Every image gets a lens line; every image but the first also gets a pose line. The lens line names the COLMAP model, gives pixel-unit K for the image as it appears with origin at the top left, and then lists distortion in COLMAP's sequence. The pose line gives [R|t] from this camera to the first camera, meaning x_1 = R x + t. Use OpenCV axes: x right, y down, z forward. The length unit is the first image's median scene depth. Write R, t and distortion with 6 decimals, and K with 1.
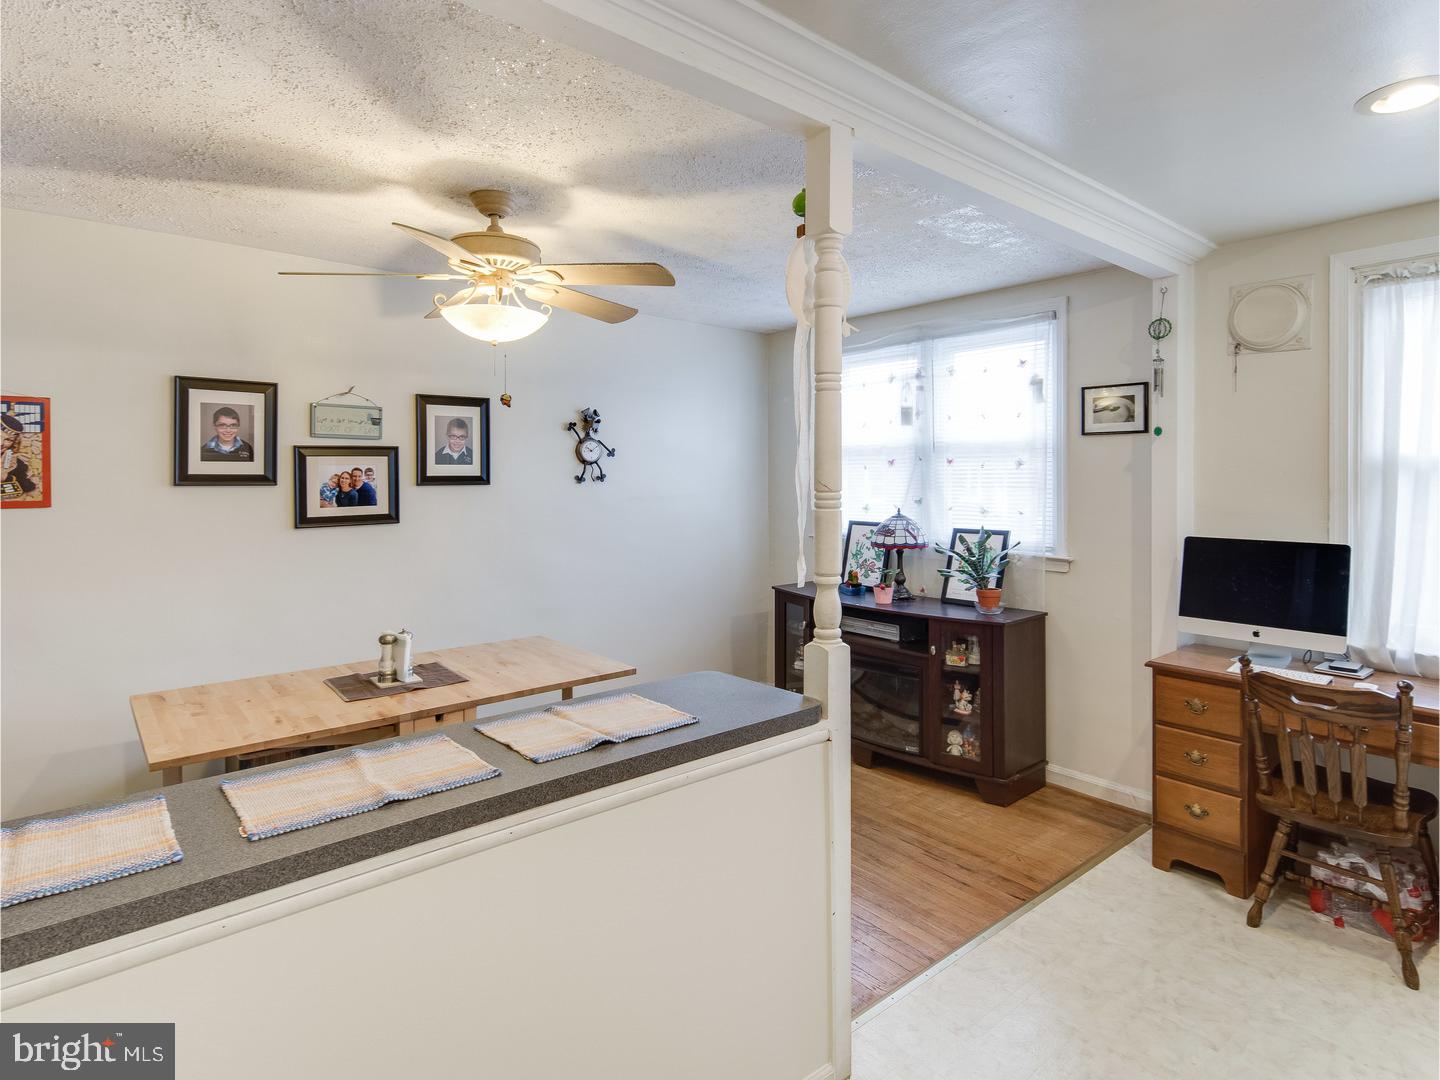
lens RADIAL K [[785.3, 0, 720.3], [0, 785.3, 474.1], [0, 0, 1]] dist [0.001345, -0.000920]
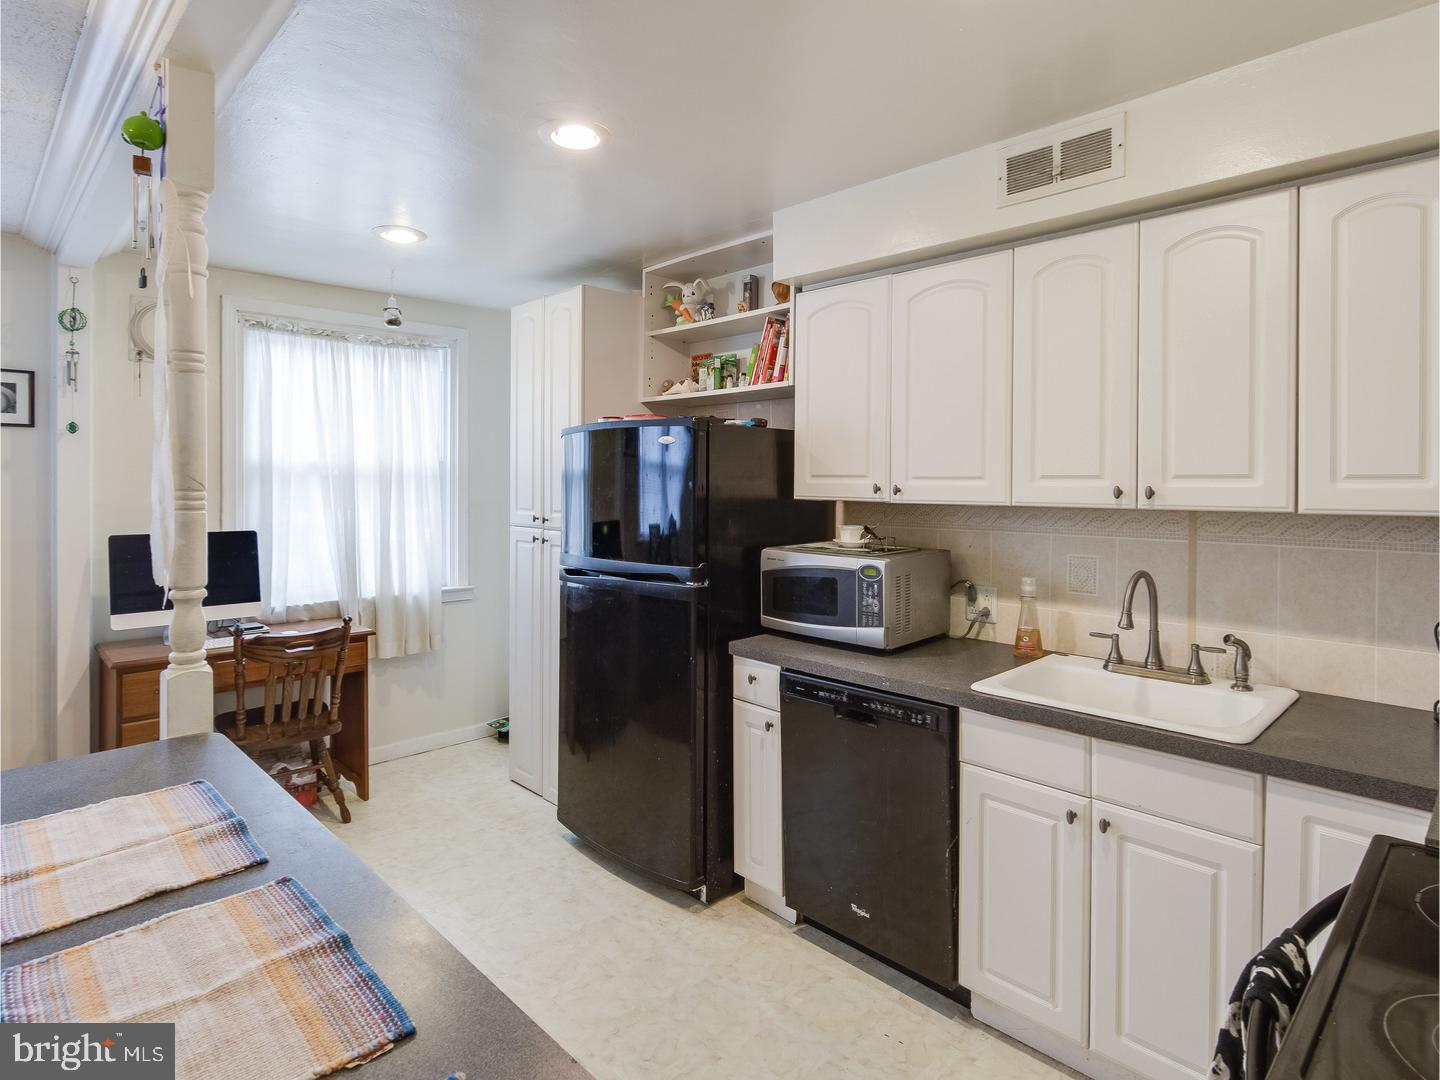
lens RADIAL K [[789.9, 0, 720.4], [0, 789.9, 488.2], [0, 0, 1]] dist [0.000629, -0.000444]
pose [[-0.071578, -0.008310, 0.997400, -0.417005], [-0.009504, 0.999926, 0.007649, 0.003345], [-0.997390, -0.008932, -0.071652, 0.264271]]
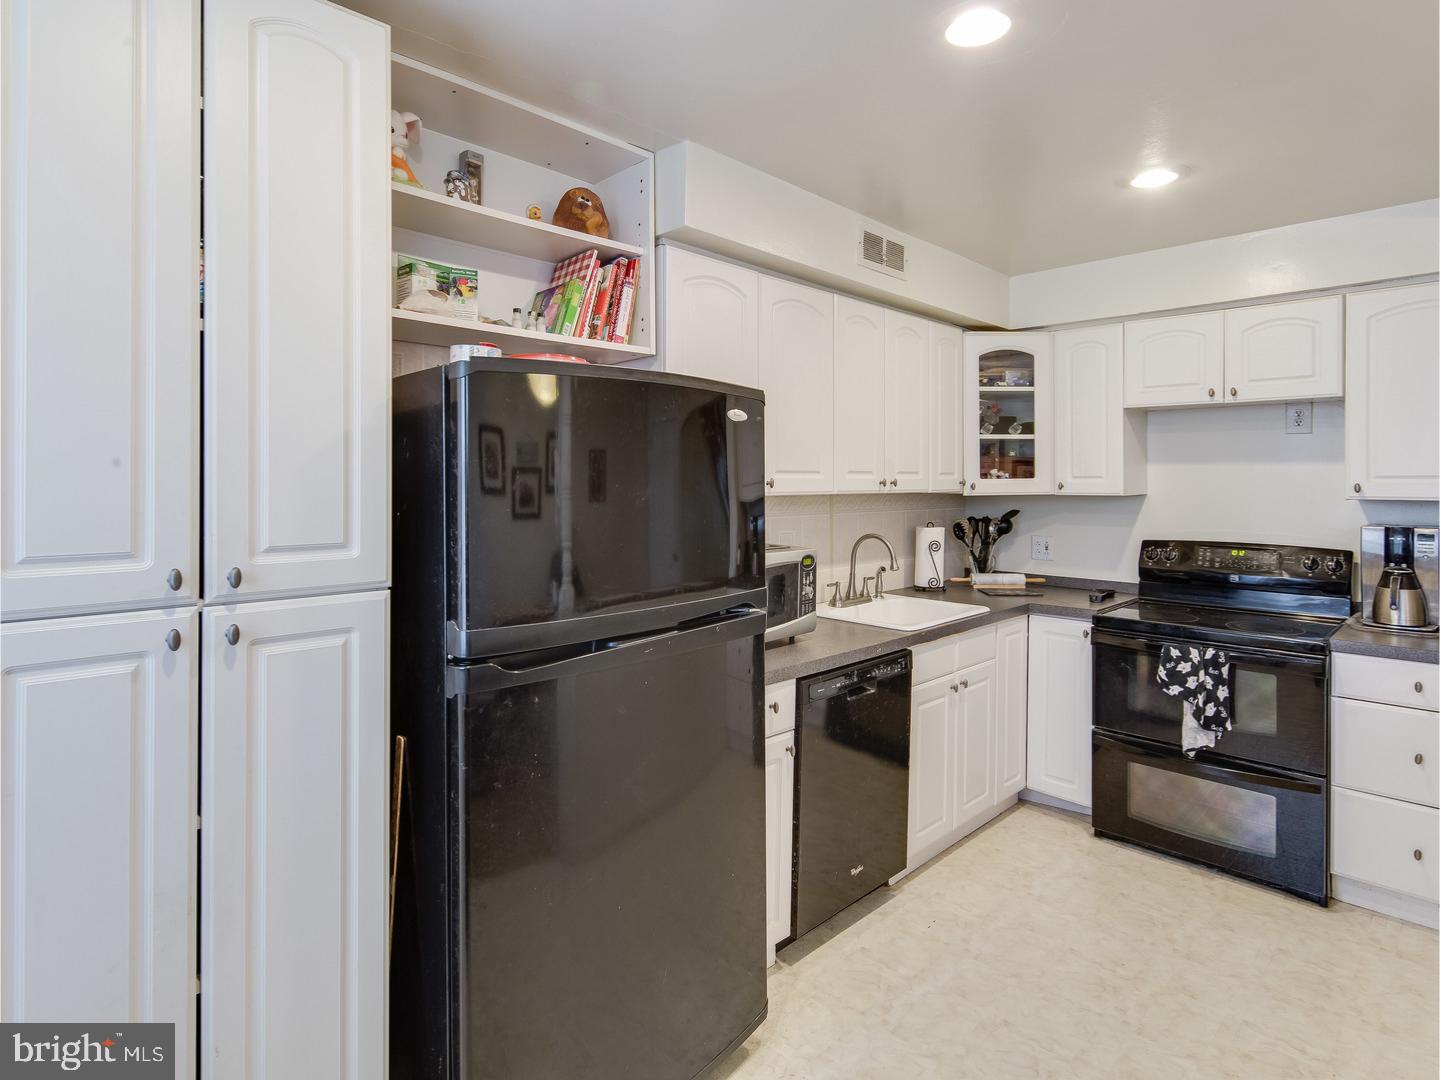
lens RADIAL K [[785.3, 0, 720.3], [0, 785.3, 474.1], [0, 0, 1]] dist [0.001345, -0.000920]
pose [[-0.996603, -0.004452, -0.082232, 0.418379], [-0.003743, 0.999955, -0.008768, 0.007452], [0.082267, -0.008430, -0.996575, 0.804622]]
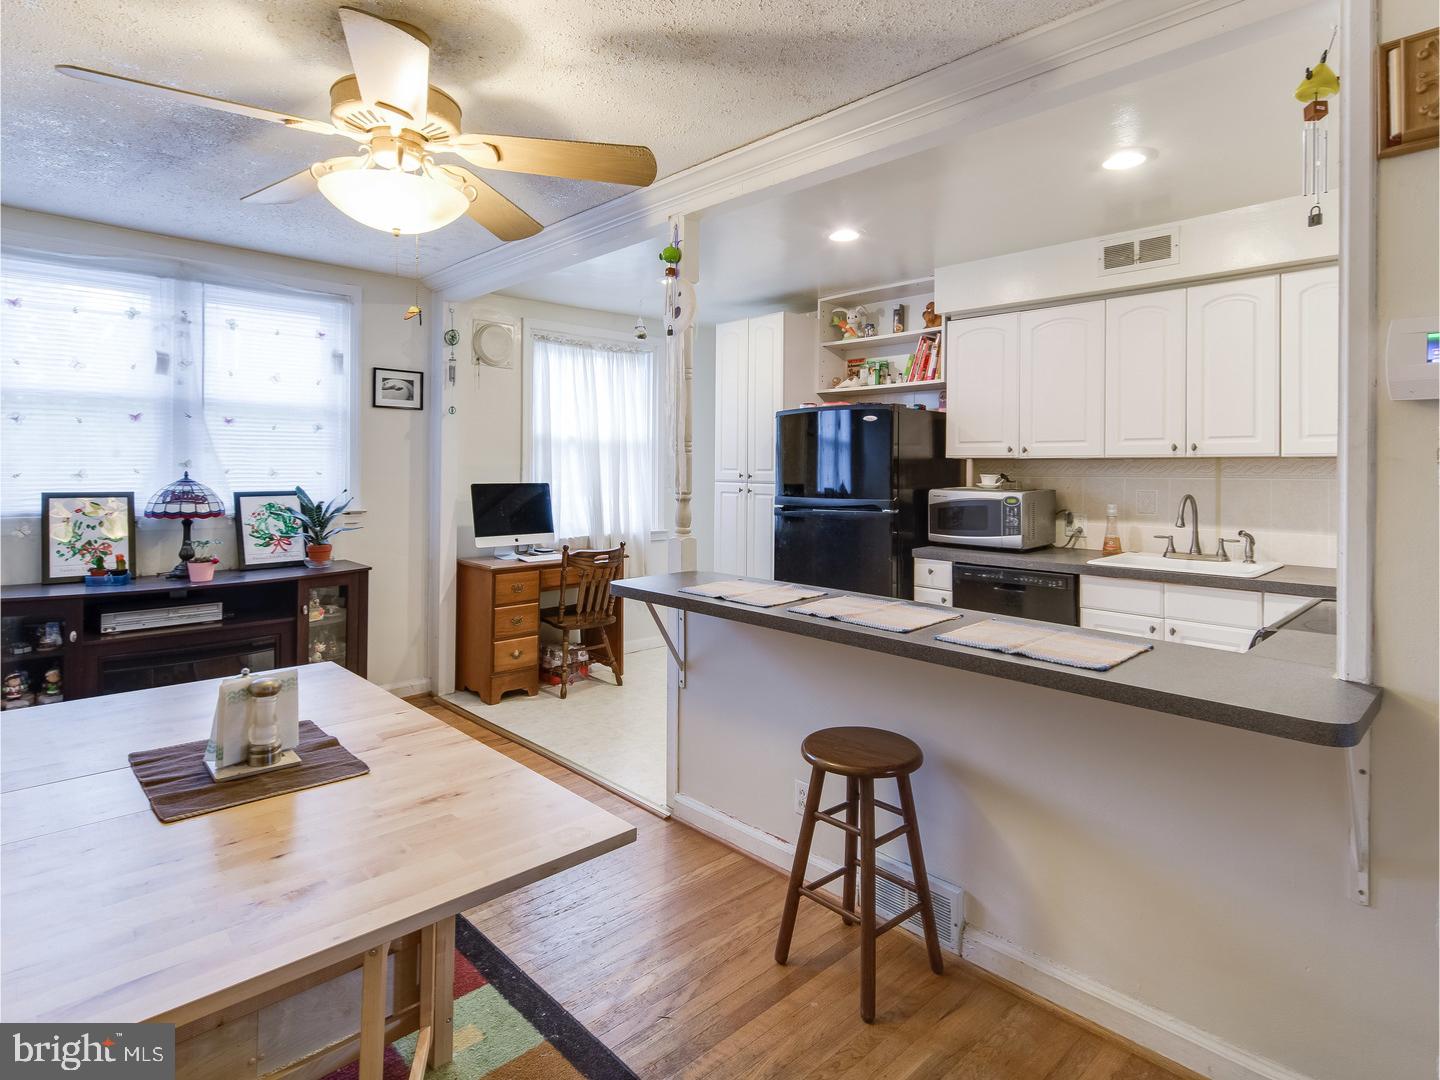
lens RADIAL K [[776.6, 0, 723.2], [0, 776.6, 466.4], [0, 0, 1]] dist [0.016926, -0.000878]
pose [[-0.068572, 0.001854, 0.997644, -0.797269], [-0.010334, 0.999943, -0.002568, 0.040632], [-0.997593, -0.010486, -0.068549, 0.563505]]
